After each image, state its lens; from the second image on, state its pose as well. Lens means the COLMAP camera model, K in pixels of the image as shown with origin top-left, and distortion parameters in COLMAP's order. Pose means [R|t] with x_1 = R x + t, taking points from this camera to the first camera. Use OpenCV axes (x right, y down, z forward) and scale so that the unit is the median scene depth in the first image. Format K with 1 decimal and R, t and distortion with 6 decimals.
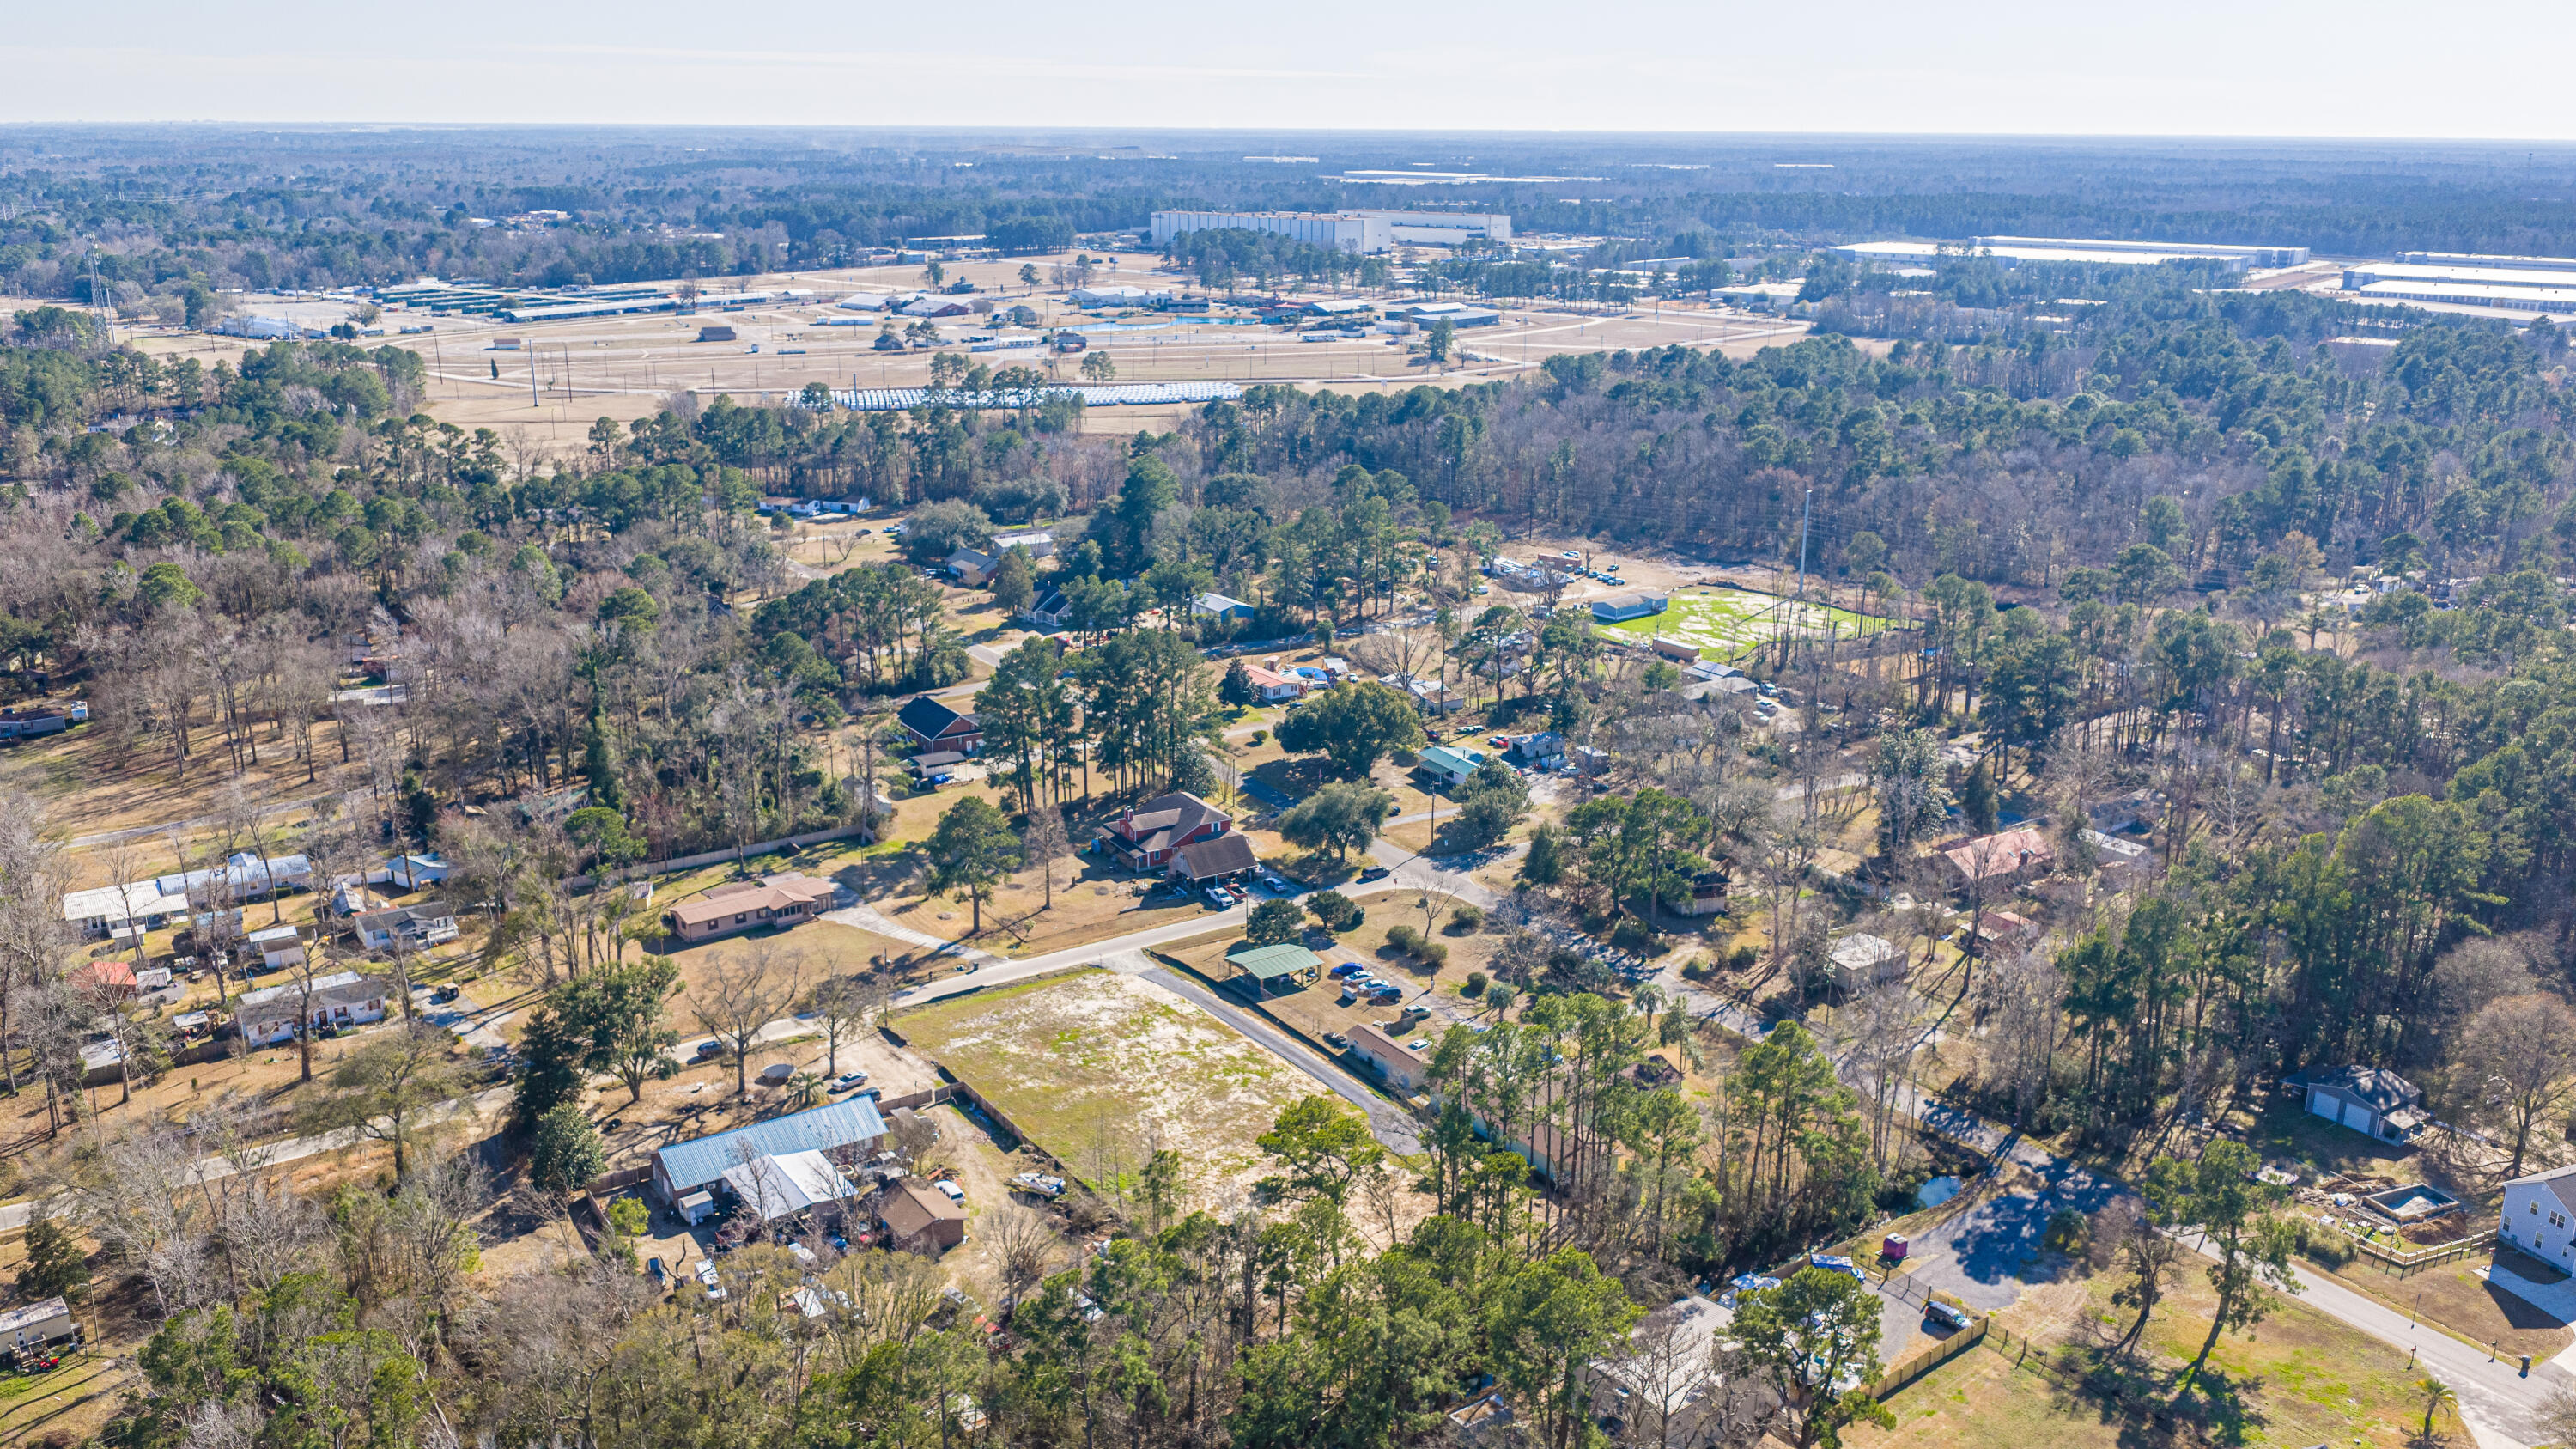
lens RADIAL K [[2141.2, 0, 1290.6], [0, 2141.2, 722.7], [0, 0, 1]] dist [0.032544, -0.063805]
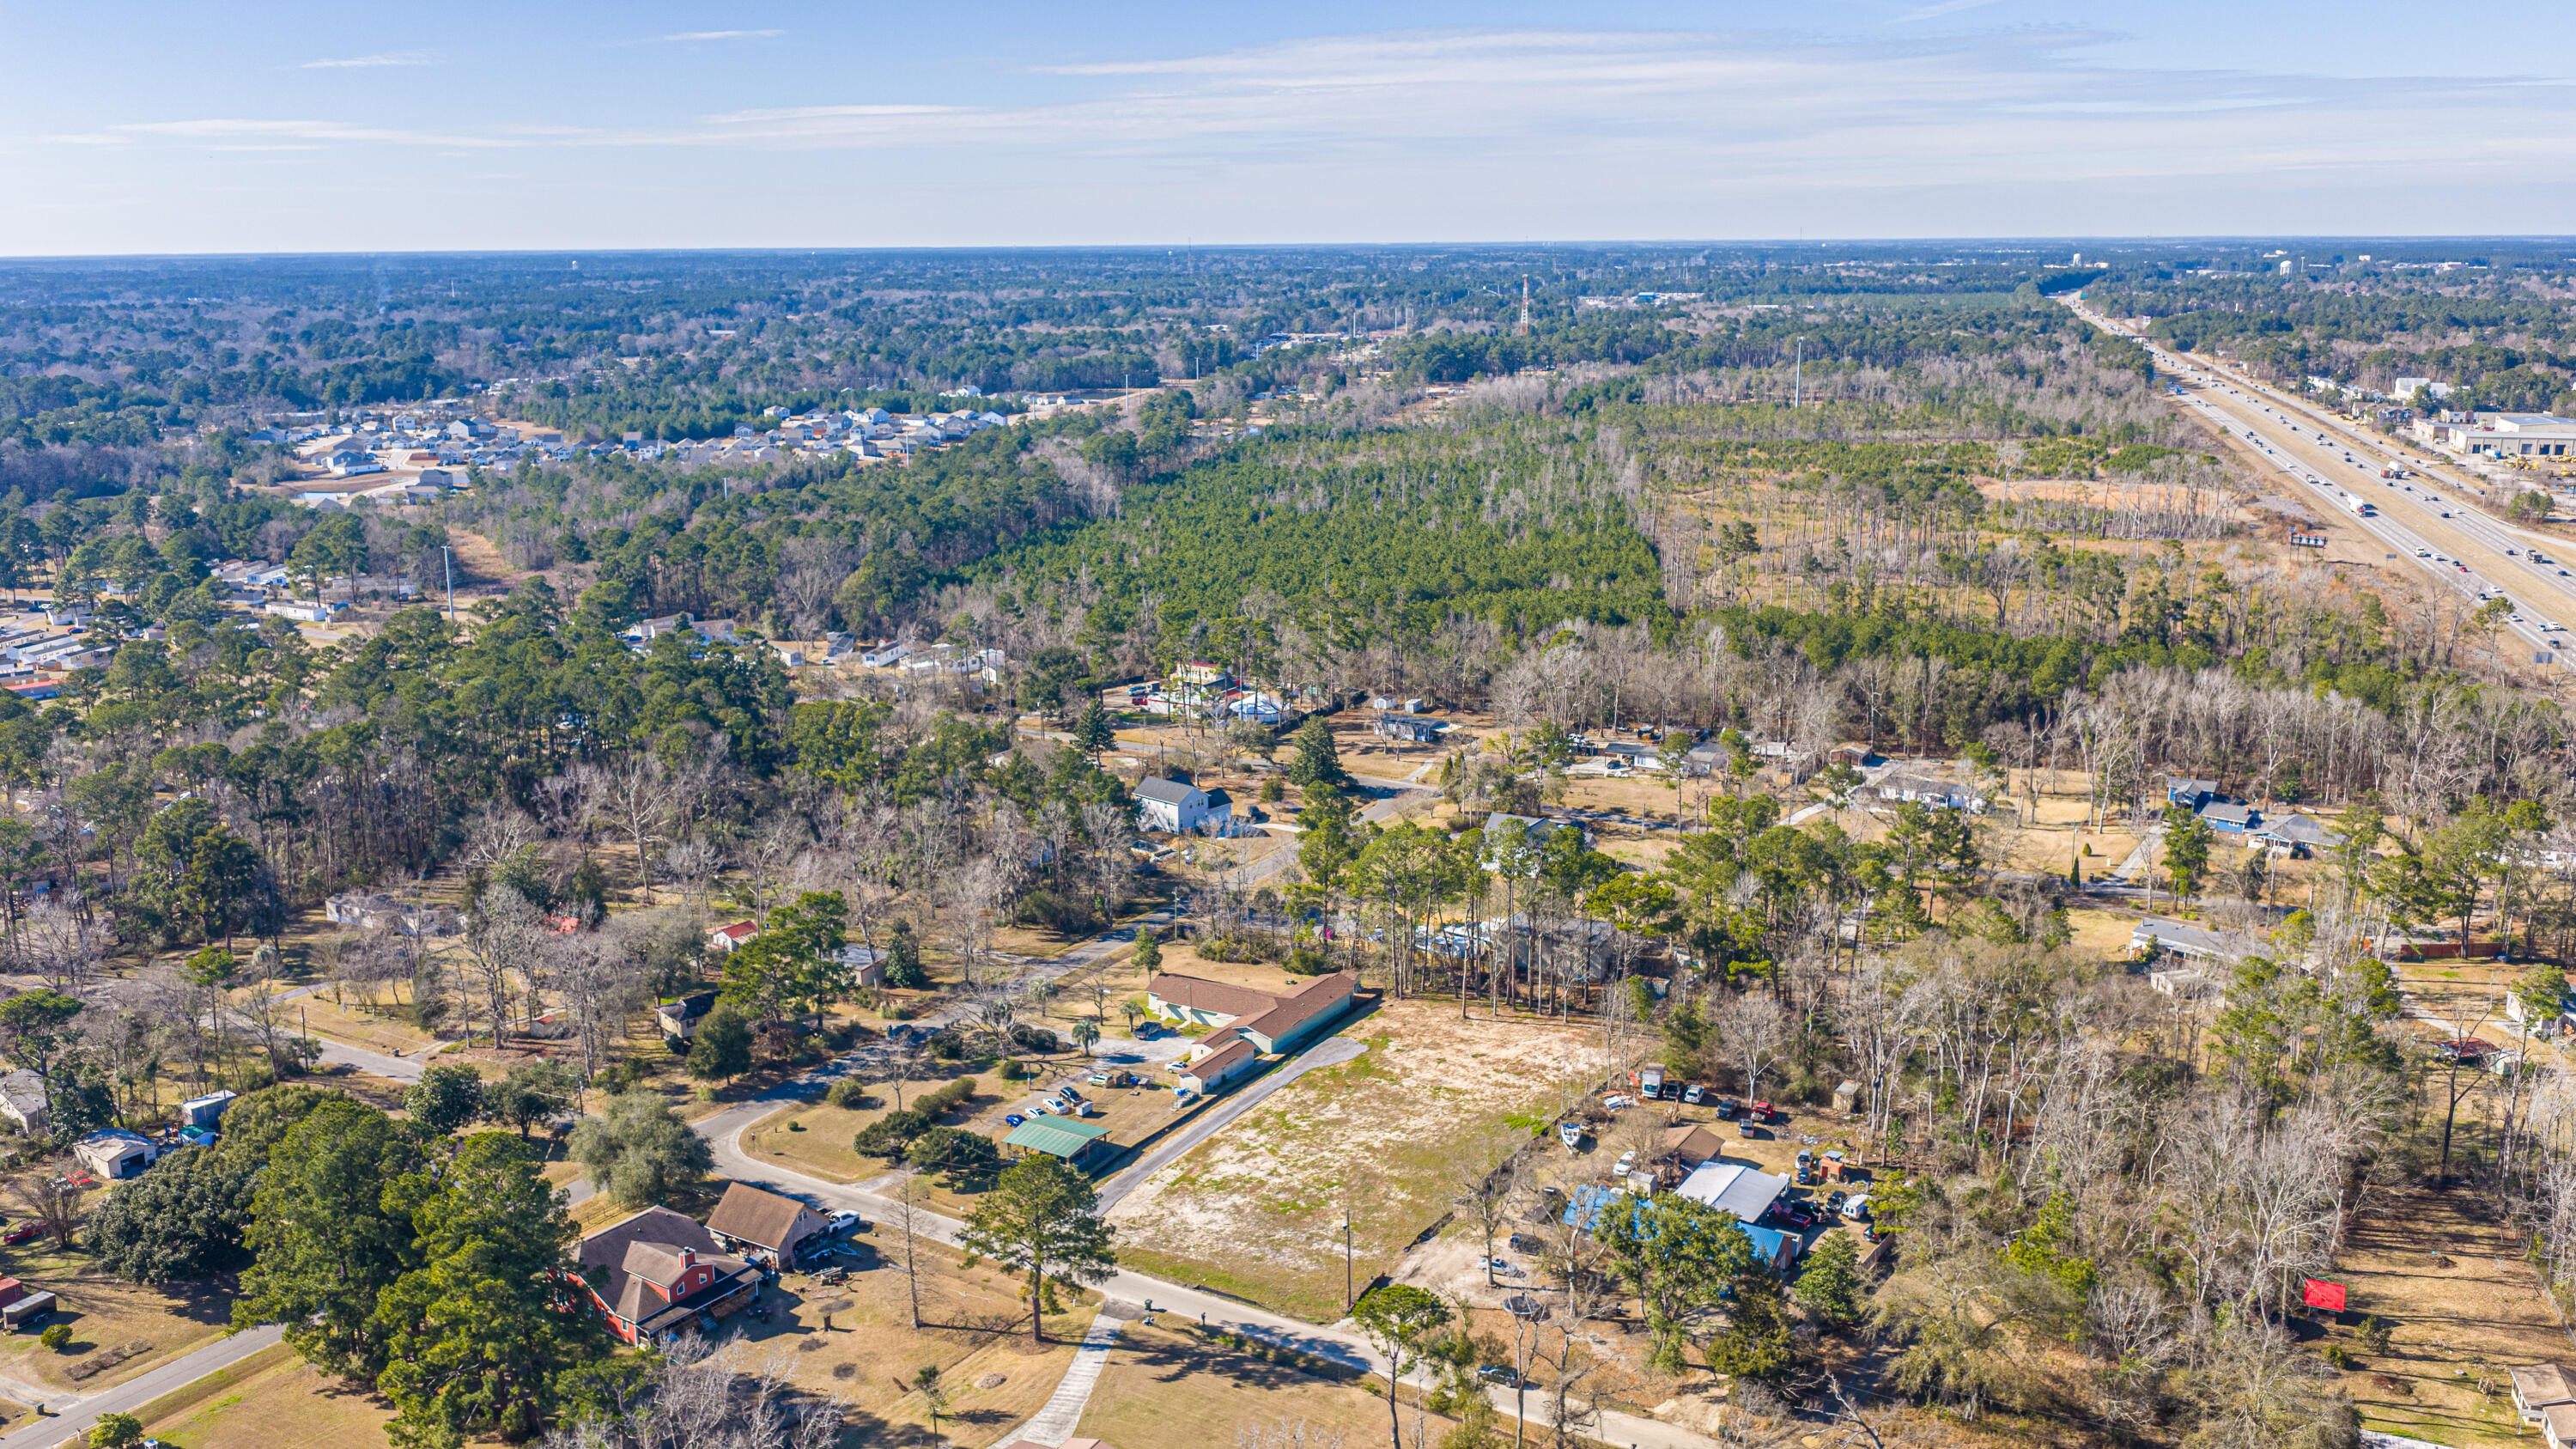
lens RADIAL K [[2143.0, 0, 1292.1], [0, 2143.0, 717.1], [0, 0, 1]] dist [0.028946, -0.059787]
pose [[-0.421758, -0.204102, 0.883438, -0.827871], [0.251684, 0.909693, 0.330324, -0.331817], [-0.871077, 0.361664, -0.332302, 1.150838]]
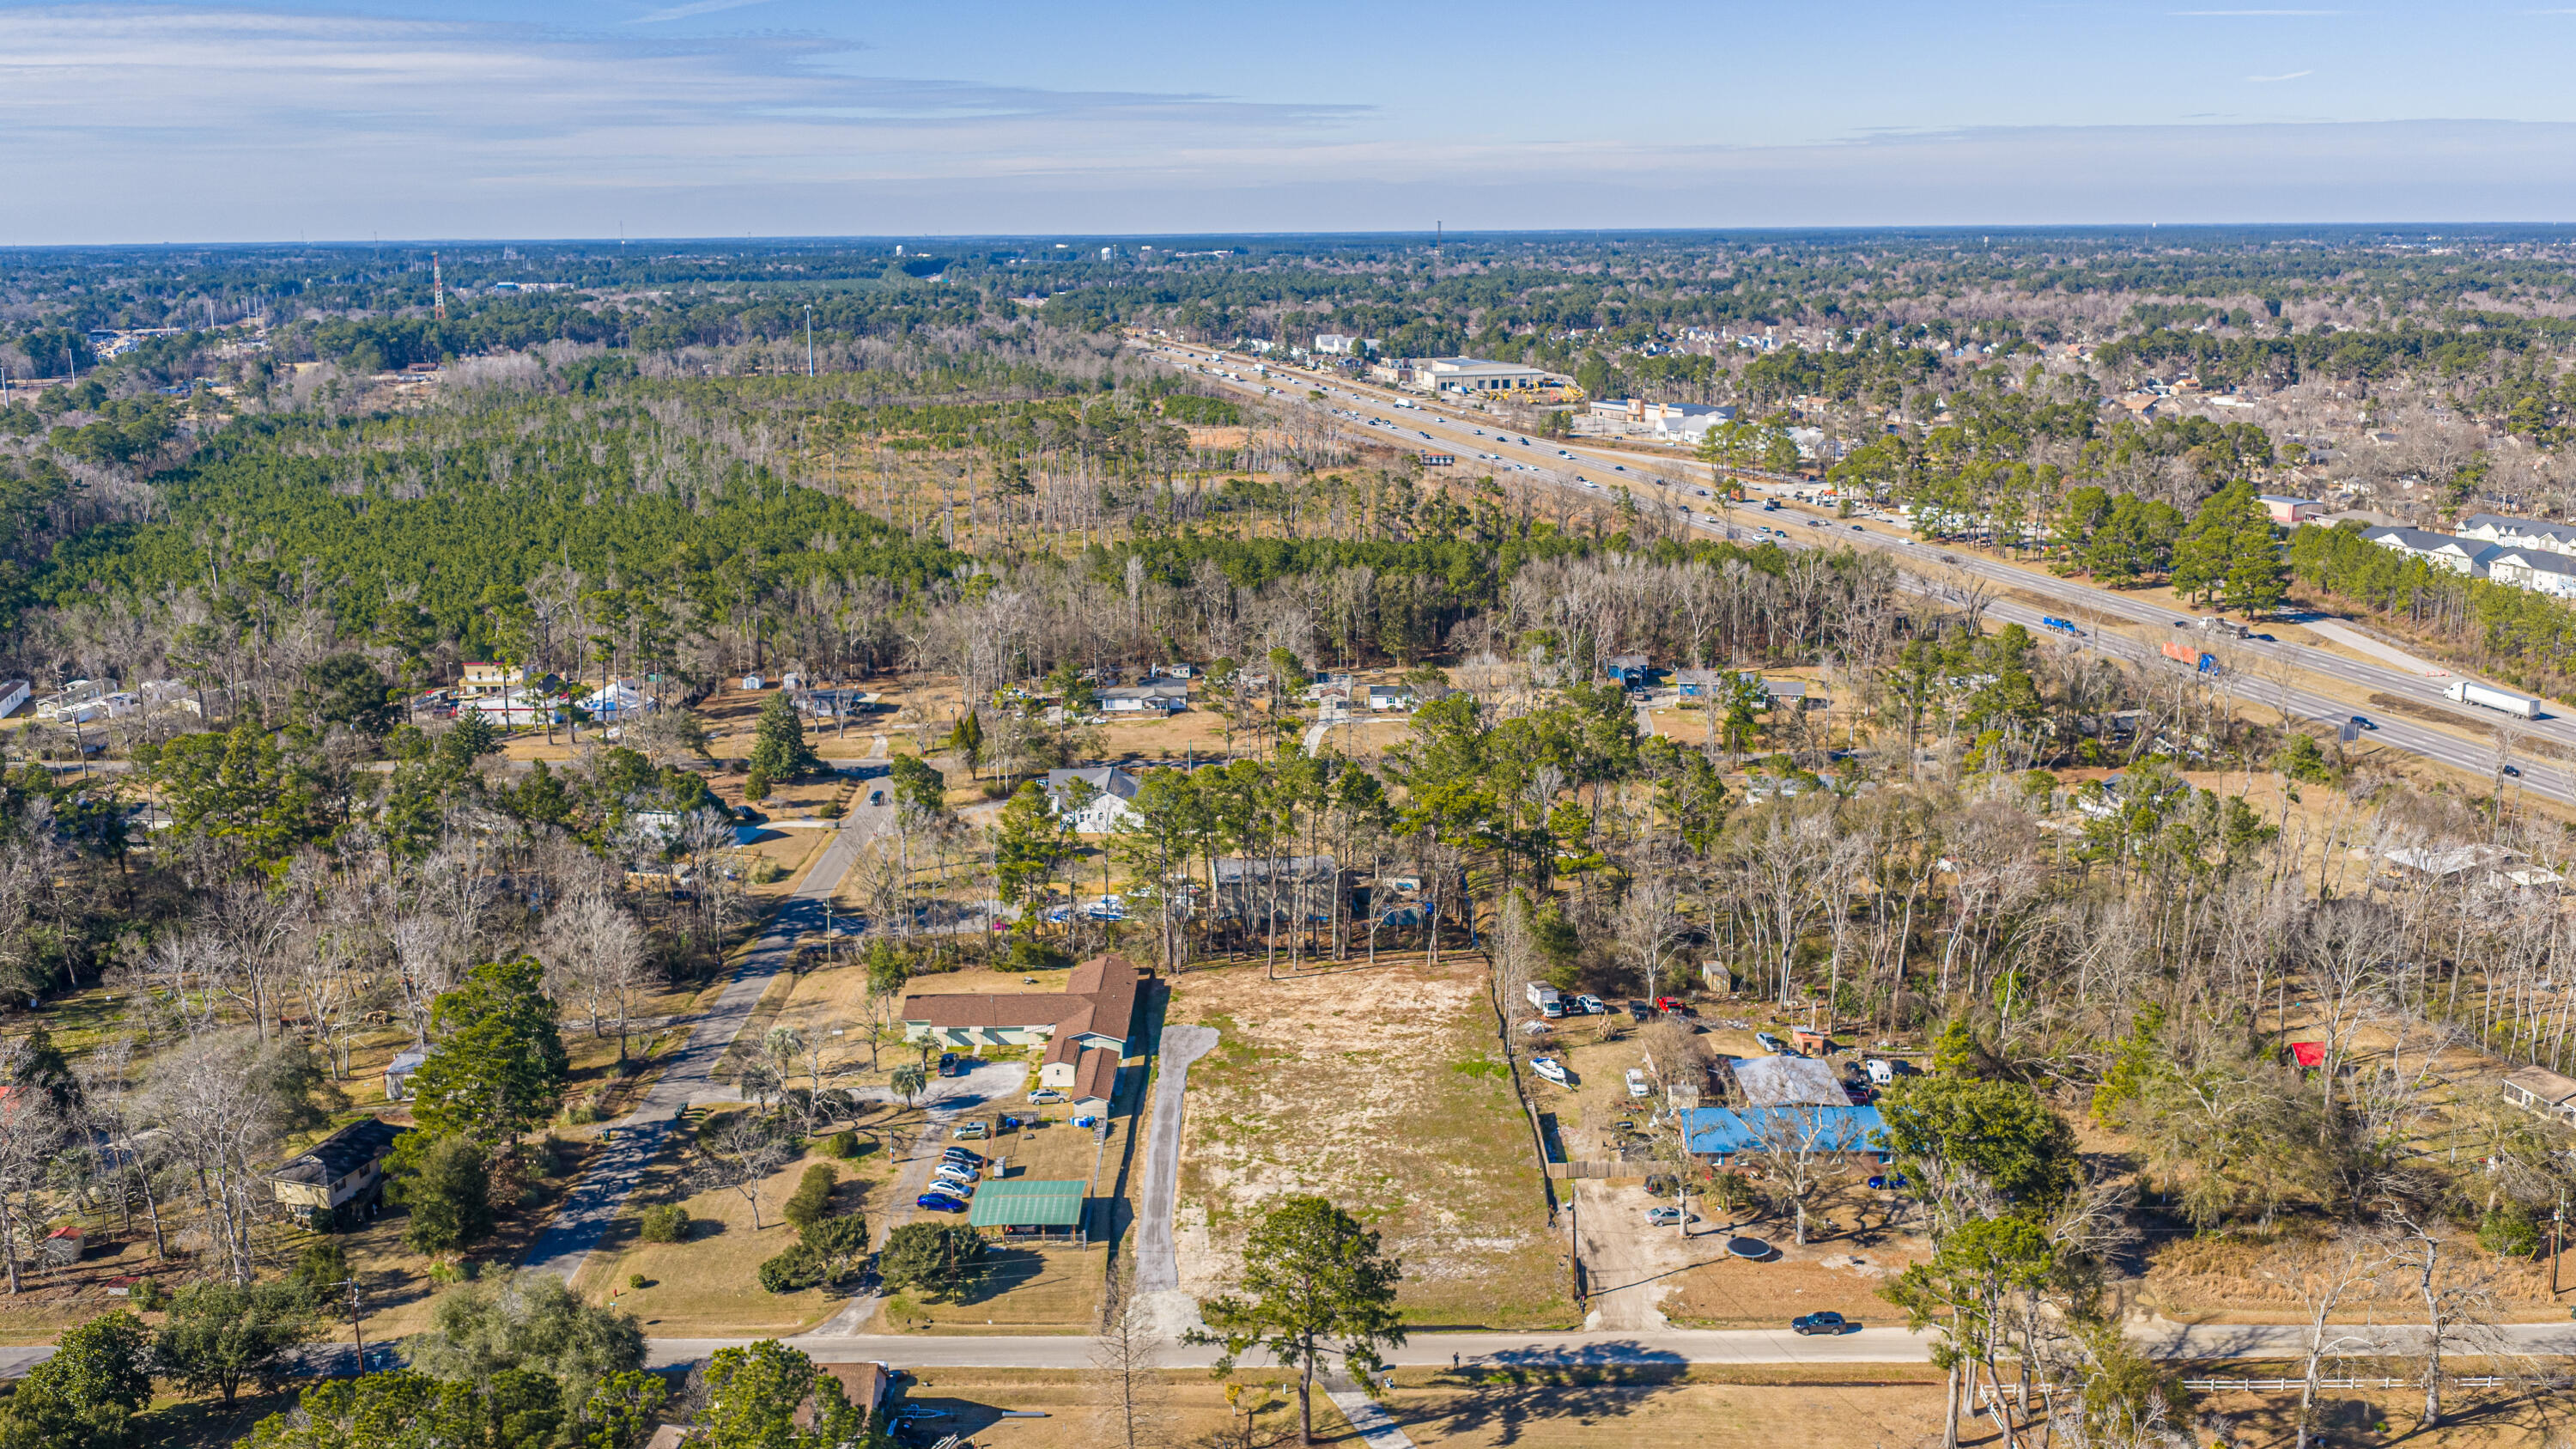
lens RADIAL K [[2143.0, 0, 1292.0], [0, 2143.0, 739.5], [0, 0, 1]] dist [0.028946, -0.059787]
pose [[-0.830876, -0.129174, 0.541257, -0.439827], [0.155816, 0.879764, 0.449150, -0.324655], [-0.534197, 0.457525, -0.710848, 1.381676]]
